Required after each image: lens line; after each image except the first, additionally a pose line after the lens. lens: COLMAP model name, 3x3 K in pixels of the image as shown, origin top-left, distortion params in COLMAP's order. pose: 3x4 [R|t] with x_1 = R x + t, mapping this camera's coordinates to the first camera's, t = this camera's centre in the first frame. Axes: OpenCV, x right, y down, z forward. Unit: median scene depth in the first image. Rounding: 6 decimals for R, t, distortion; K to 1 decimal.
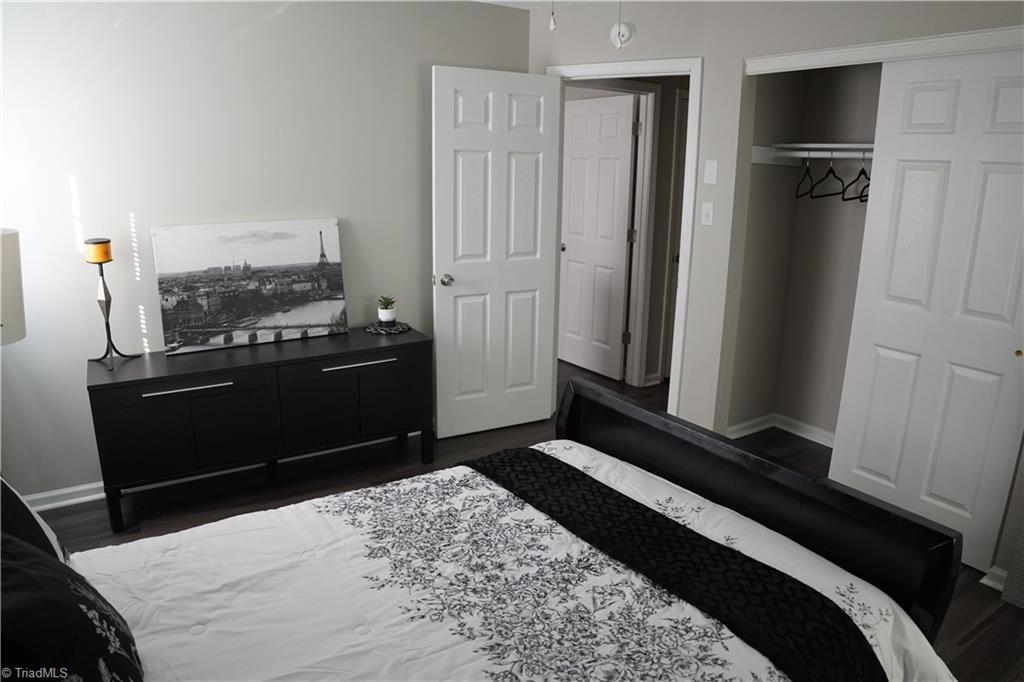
lens RADIAL K [[670.9, 0, 502.7], [0, 670.9, 337.3], [0, 0, 1]] dist [-0.141307, 0.043928]
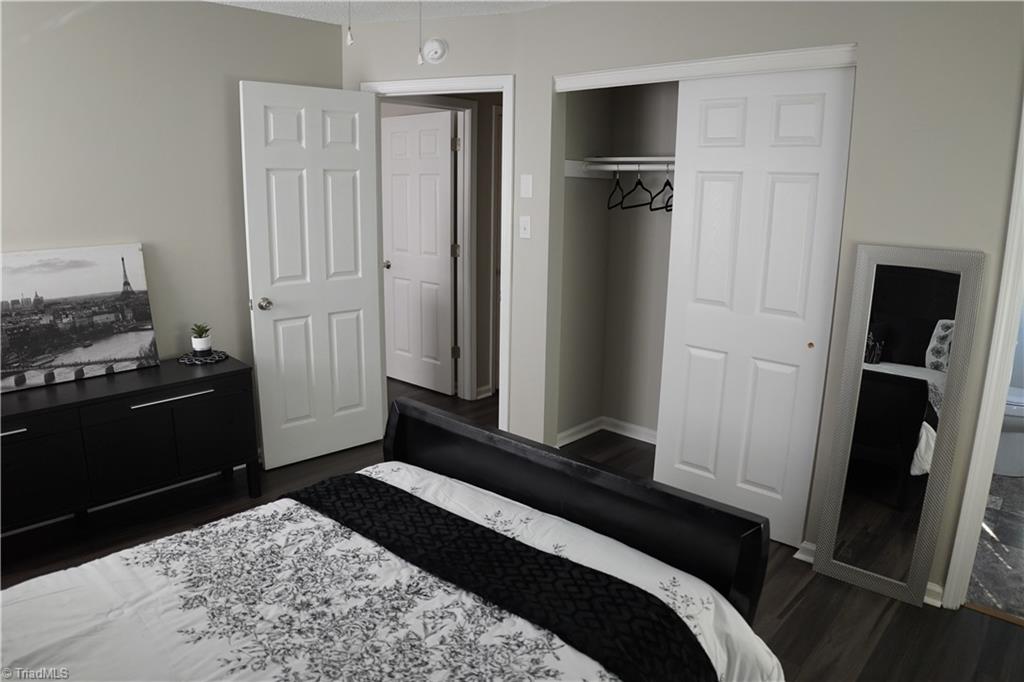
lens RADIAL K [[670.9, 0, 502.7], [0, 670.9, 337.3], [0, 0, 1]] dist [-0.141307, 0.043928]
pose [[0.969152, -0.055510, 0.240130, 0.034568], [0.060965, 0.998022, -0.015340, -0.005139], [-0.238803, 0.029506, 0.970620, 0.011949]]
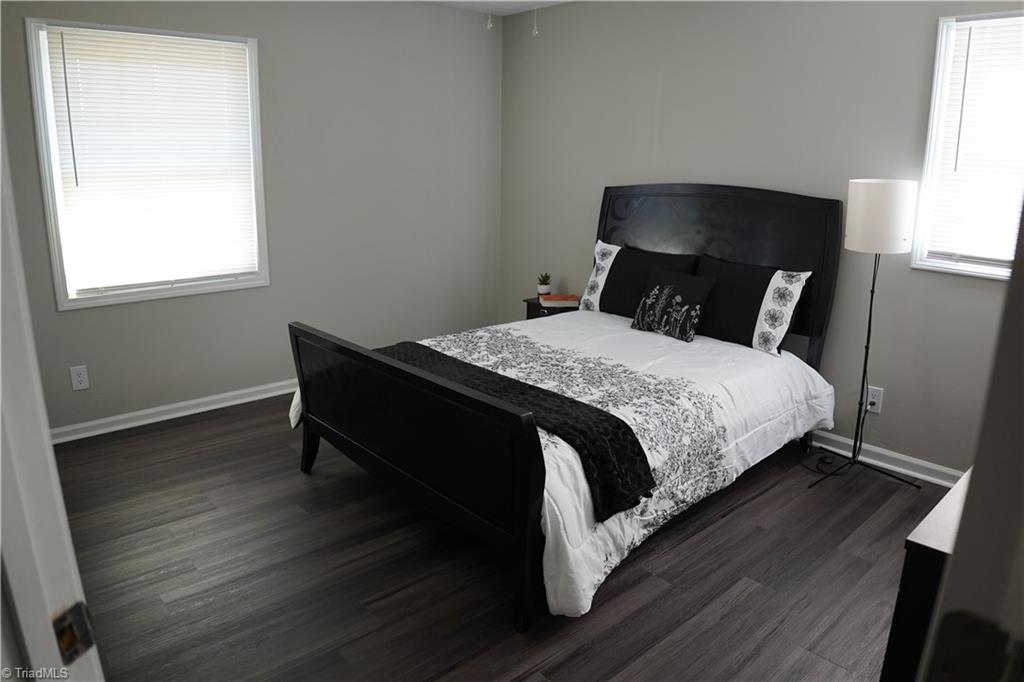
lens RADIAL K [[672.9, 0, 512.0], [0, 672.9, 341.0], [0, 0, 1]] dist [-0.140123, 0.037248]
pose [[-0.983846, 0.022398, -0.177611, 0.341948], [-0.065821, 0.877387, 0.475247, -0.473720], [0.166478, 0.479261, -0.861739, 2.192353]]
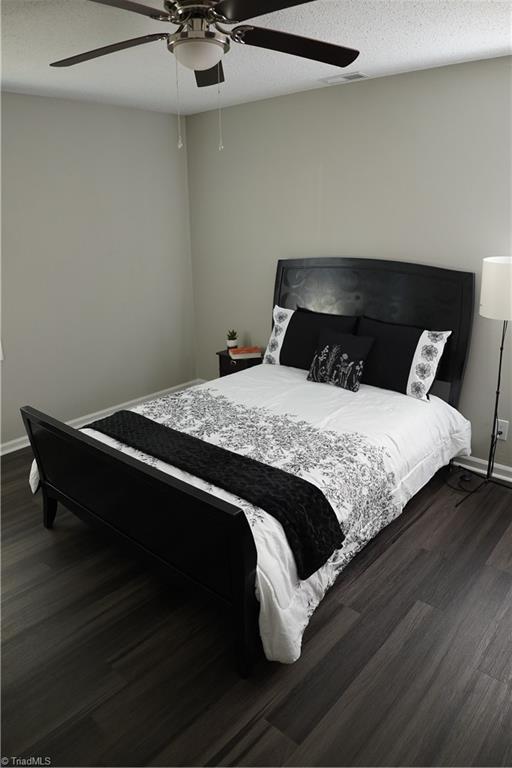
lens RADIAL K [[503.2, 0, 253.9], [0, 503.2, 388.1], [0, 0, 1]] dist [-0.141307, 0.043928]
pose [[-0.957155, 0.101082, -0.271361, 0.327954], [-0.063872, 0.840322, 0.538312, -0.533685], [0.282444, 0.532580, -0.797862, 1.954965]]
